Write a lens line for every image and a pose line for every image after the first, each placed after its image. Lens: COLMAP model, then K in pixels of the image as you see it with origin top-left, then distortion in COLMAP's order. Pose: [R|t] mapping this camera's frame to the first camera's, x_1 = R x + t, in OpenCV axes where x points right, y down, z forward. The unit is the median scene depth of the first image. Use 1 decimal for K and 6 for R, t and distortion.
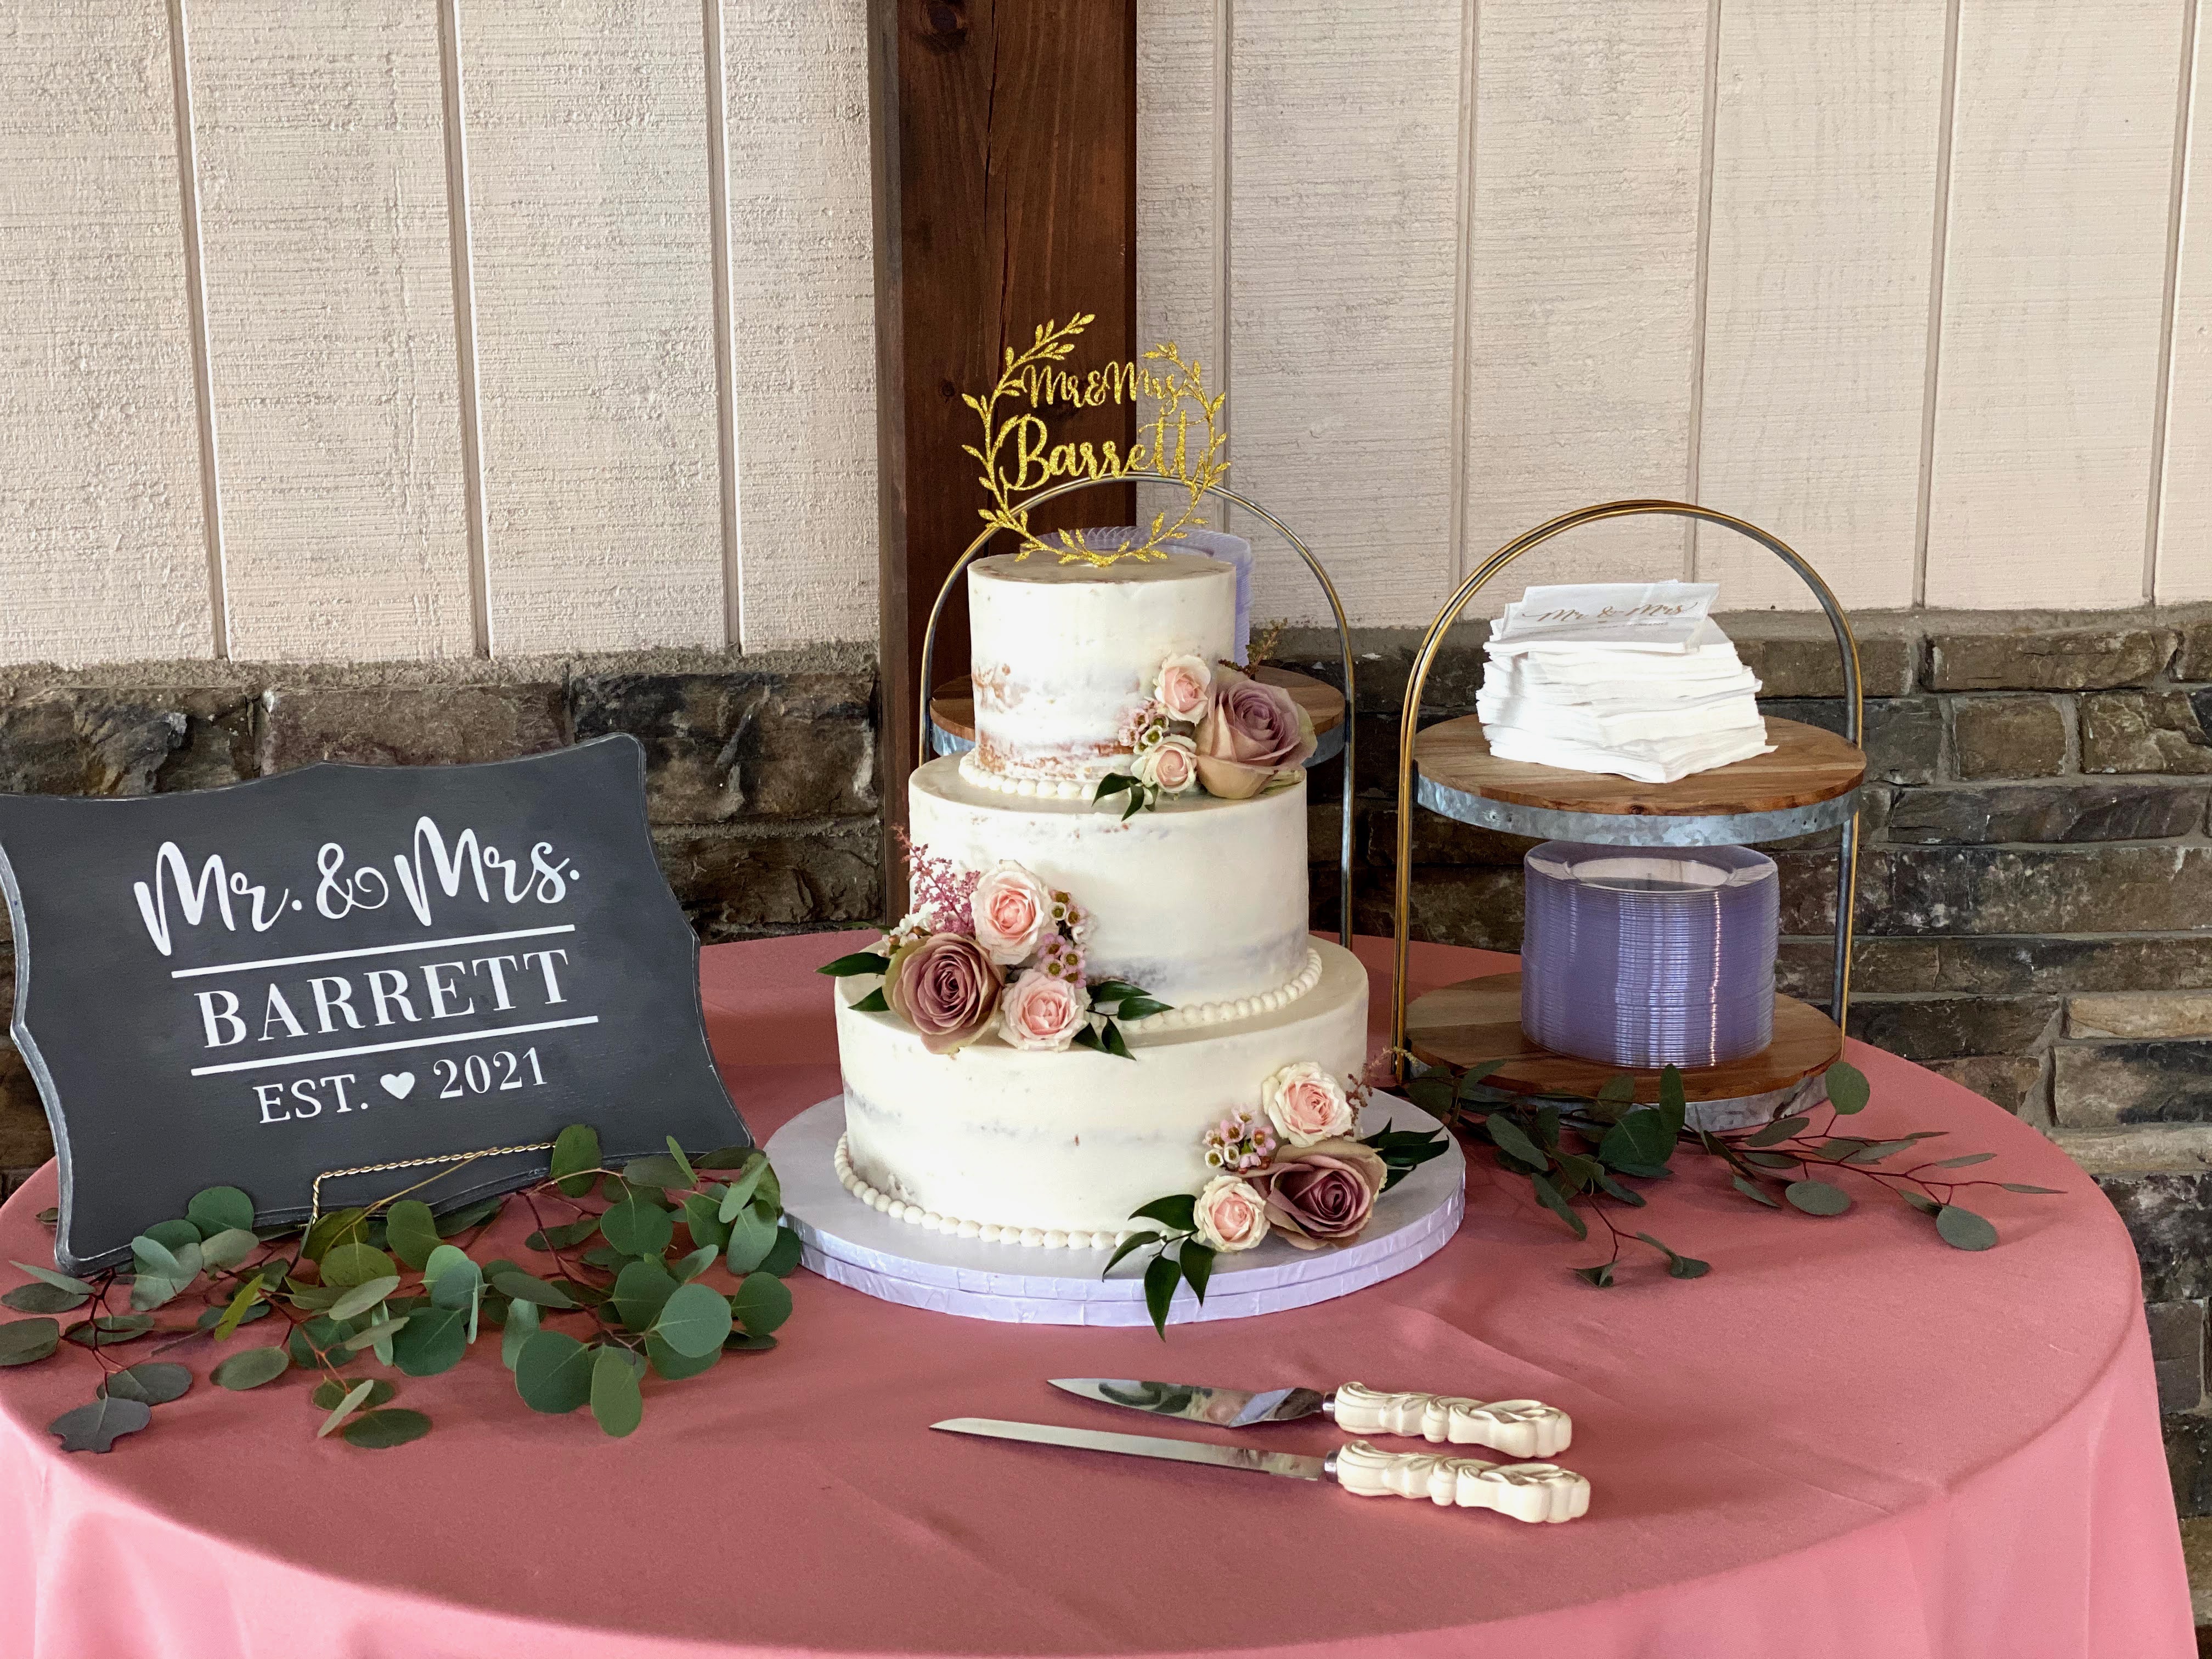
lens RADIAL K [[3312.0, 0, 1056.8], [0, 3312.0, 785.3], [0, 0, 1]] dist [0.079968, 0.000000]
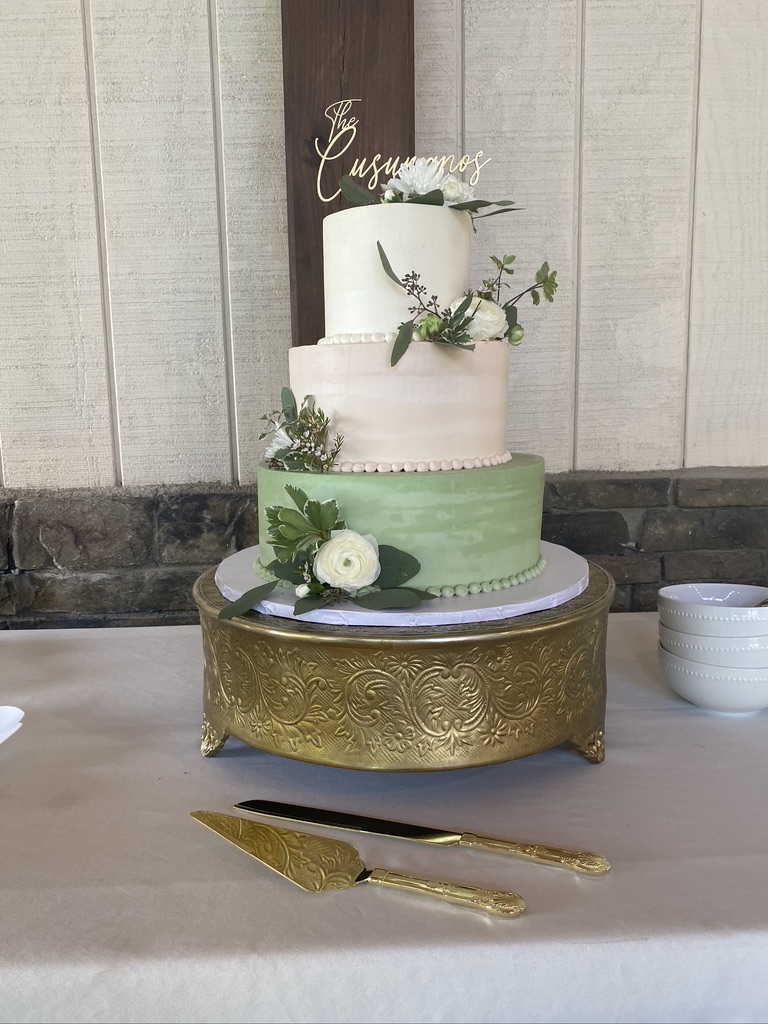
lens RADIAL K [[763.9, 0, 375.5], [0, 763.9, 511.9], [0, 0, 1]] dist [0.013356, -0.018057]
pose [[0.996901, -0.002793, -0.078615, 0.033419], [-0.003219, 0.997083, -0.076254, 0.015875], [0.078598, 0.076270, 0.993984, 0.520374]]
